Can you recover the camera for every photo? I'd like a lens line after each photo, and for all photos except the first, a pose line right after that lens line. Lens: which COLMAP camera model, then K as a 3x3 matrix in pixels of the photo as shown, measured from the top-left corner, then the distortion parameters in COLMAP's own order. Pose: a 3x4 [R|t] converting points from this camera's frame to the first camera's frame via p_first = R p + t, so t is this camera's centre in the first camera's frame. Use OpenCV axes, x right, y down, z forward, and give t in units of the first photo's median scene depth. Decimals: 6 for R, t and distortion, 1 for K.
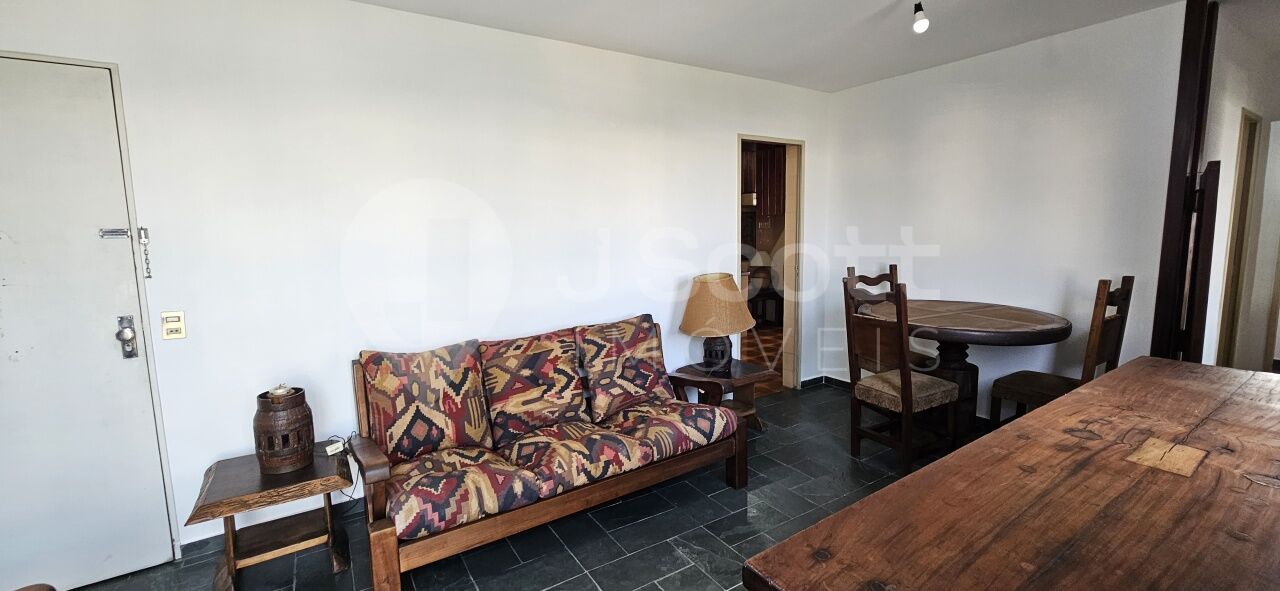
lens RADIAL K [[523.6, 0, 643.8], [0, 523.6, 289.4], [0, 0, 1]] dist [-0.002396, 0.000548]
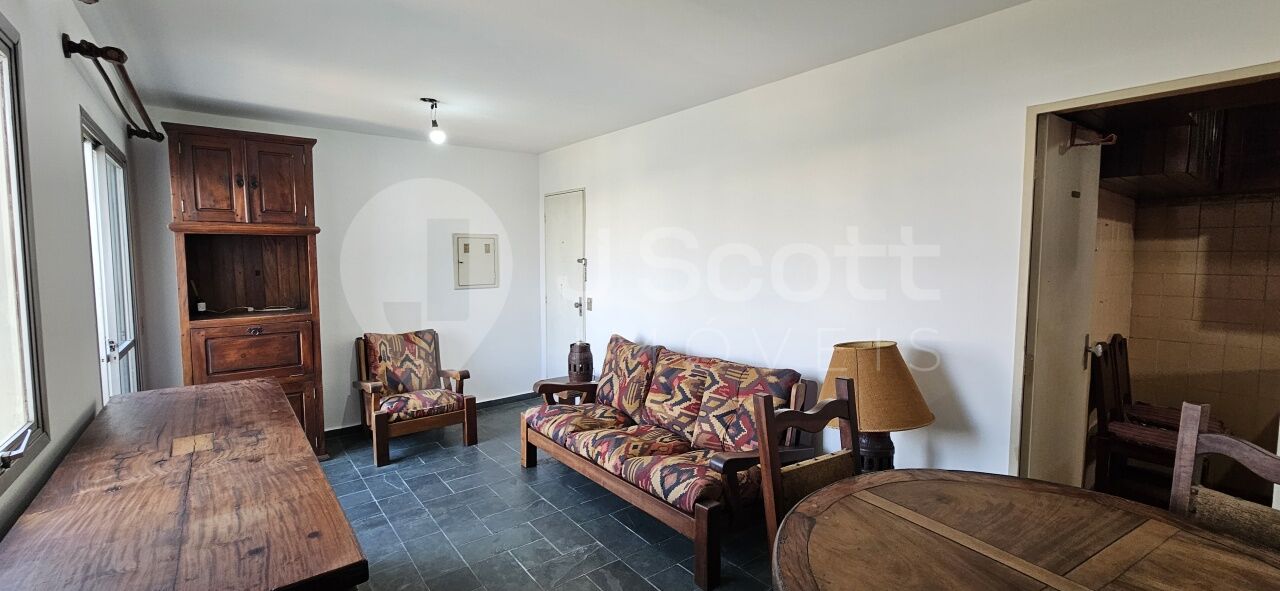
lens RADIAL K [[523.6, 0, 642.1], [0, 523.6, 294.7], [0, 0, 1]] dist [-0.002396, 0.000548]
pose [[0.082890, 0.093246, -0.992187, 1.033306], [-0.118264, 0.989498, 0.083113, -0.145528], [0.989517, 0.110450, 0.093047, 0.846893]]
